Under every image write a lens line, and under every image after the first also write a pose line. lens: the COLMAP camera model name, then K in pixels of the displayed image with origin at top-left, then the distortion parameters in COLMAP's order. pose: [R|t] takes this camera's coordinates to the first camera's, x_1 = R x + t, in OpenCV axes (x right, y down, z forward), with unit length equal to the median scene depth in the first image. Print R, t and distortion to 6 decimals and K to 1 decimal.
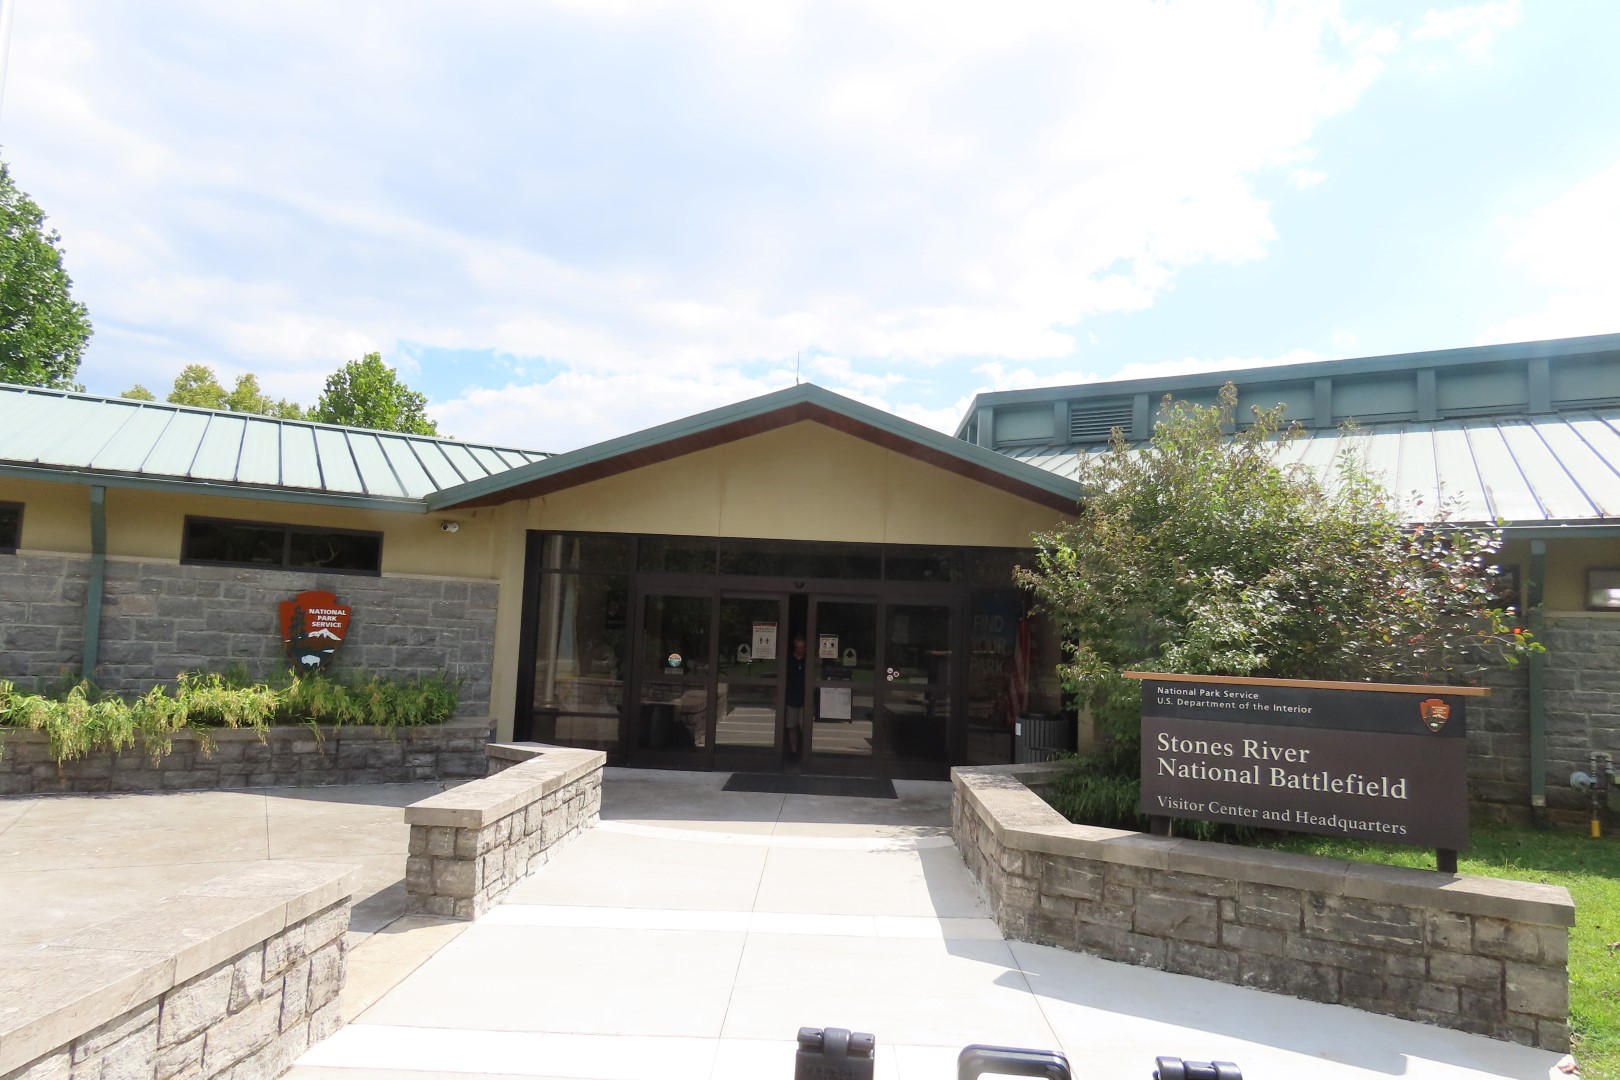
lens RADIAL K [[955.5, 0, 810.0], [0, 955.5, 540.0], [0, 0, 1]] dist [-0.017973, 0.002413]
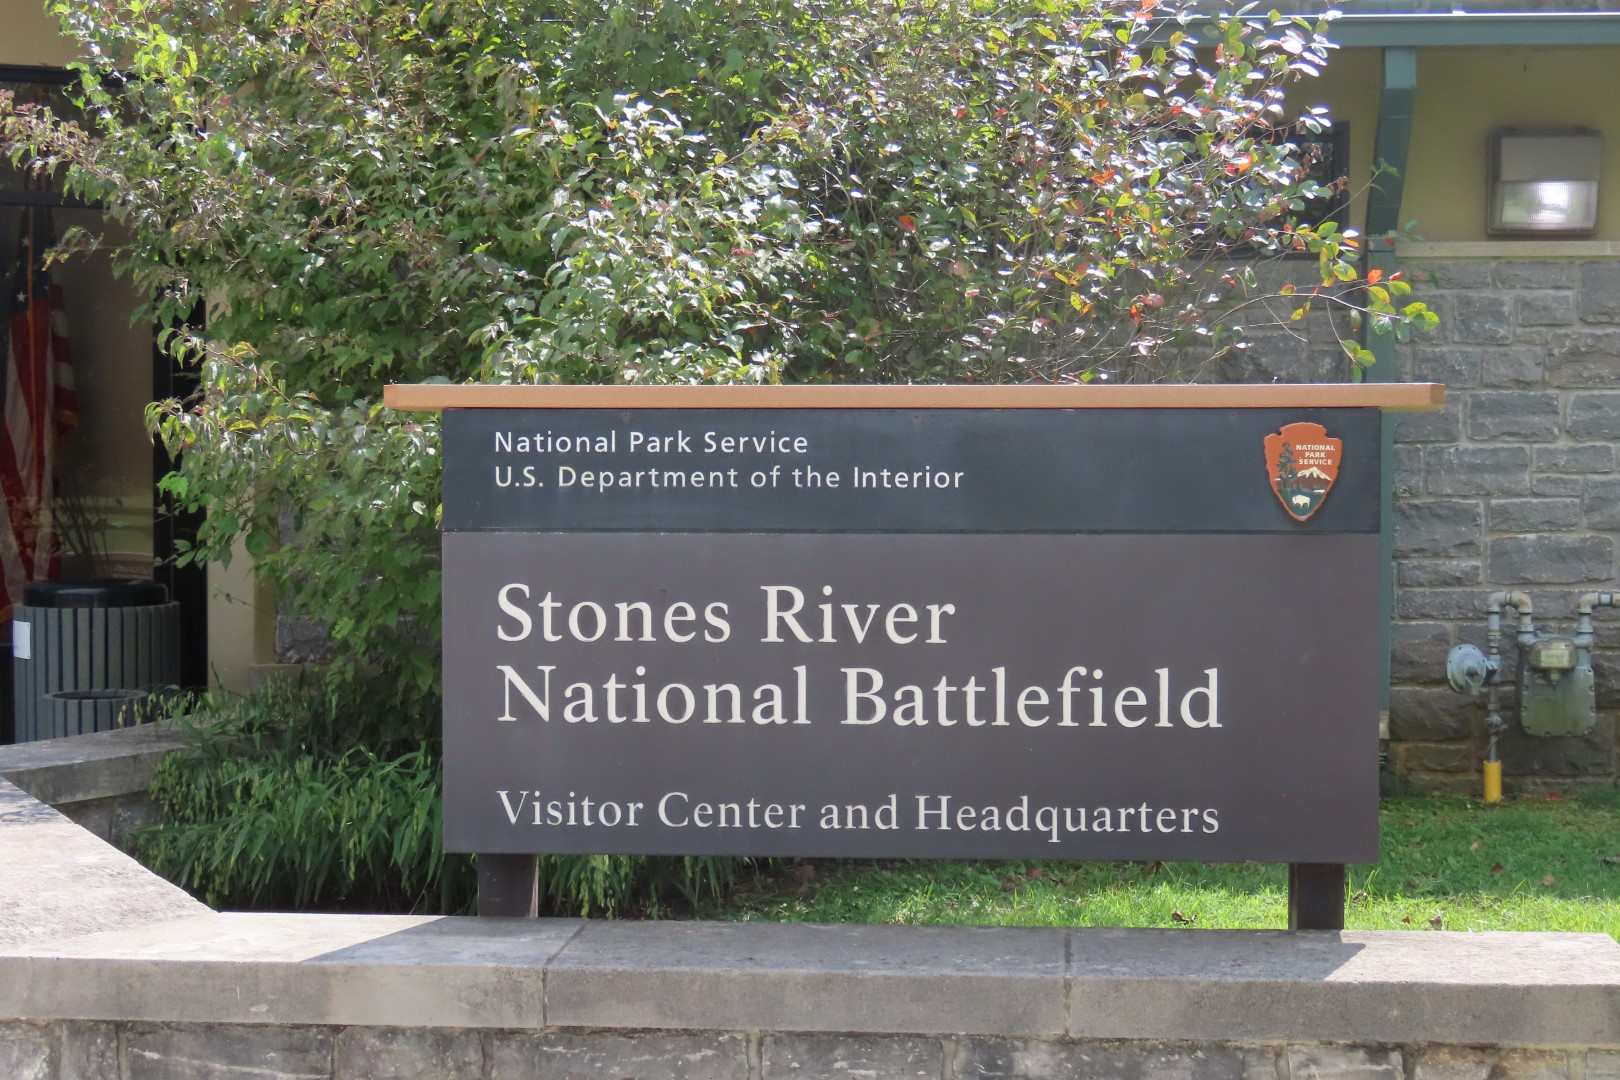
lens RADIAL K [[3005.2, 0, 810.0], [0, 3005.2, 540.0], [0, 0, 1]] dist [-0.015570, 0.066416]
pose [[0.890068, -0.057626, 0.452170, 0.027336], [-0.016191, 0.987354, 0.157704, 0.037023], [-0.455539, -0.147688, 0.877879, 0.126337]]
